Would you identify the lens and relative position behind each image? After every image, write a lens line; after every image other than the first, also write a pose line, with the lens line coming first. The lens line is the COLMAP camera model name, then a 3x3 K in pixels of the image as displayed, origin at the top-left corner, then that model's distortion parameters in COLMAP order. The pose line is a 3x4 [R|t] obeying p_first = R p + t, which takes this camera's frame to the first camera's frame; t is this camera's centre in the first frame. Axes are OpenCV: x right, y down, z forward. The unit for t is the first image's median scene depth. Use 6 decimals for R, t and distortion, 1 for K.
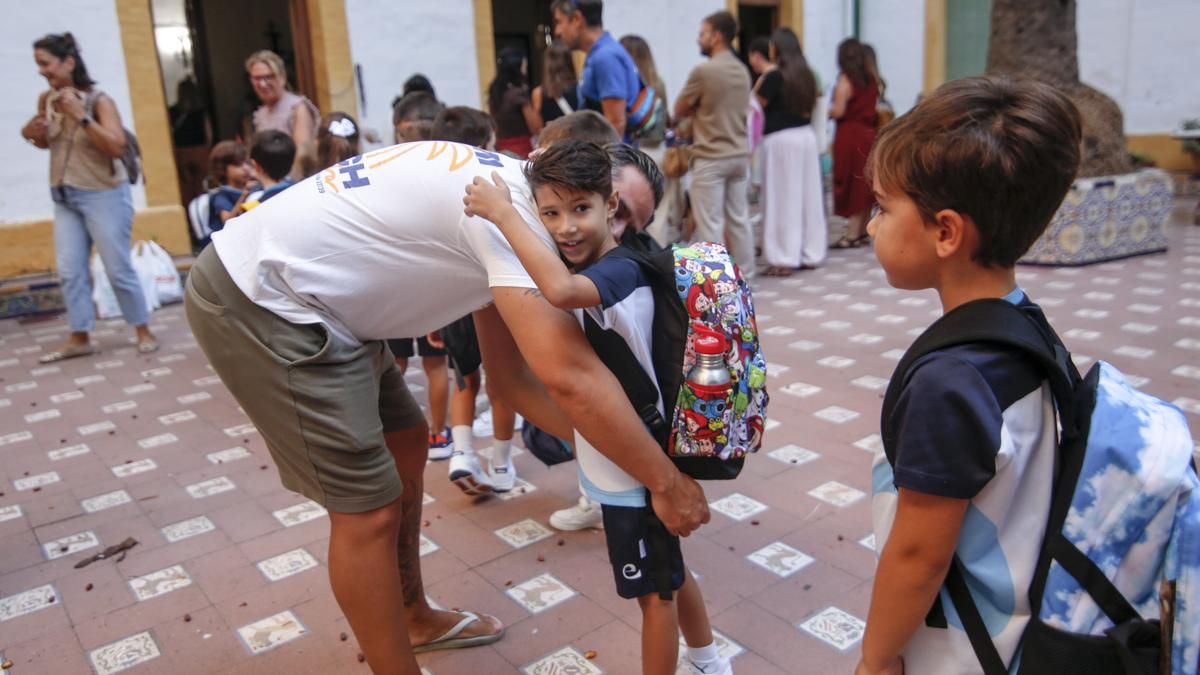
lens RADIAL K [[903.3, 0, 605.5], [0, 903.3, 361.3], [0, 0, 1]] dist [-0.008518, 0.005835]
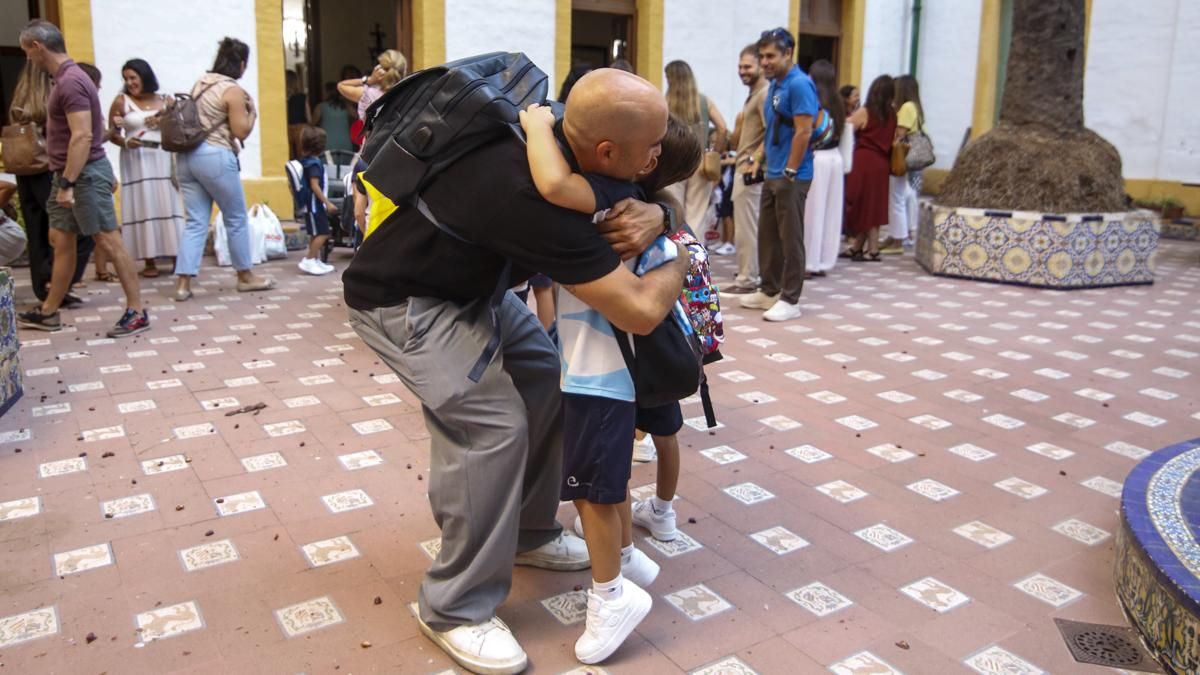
lens RADIAL K [[903.3, 0, 601.3], [0, 903.3, 332.6], [0, 0, 1]] dist [-0.008518, 0.005835]
pose [[0.993541, 0.087618, -0.072113, 0.036908], [-0.090348, 0.995278, -0.035496, 0.039814], [0.068662, 0.041782, 0.996765, -0.156114]]
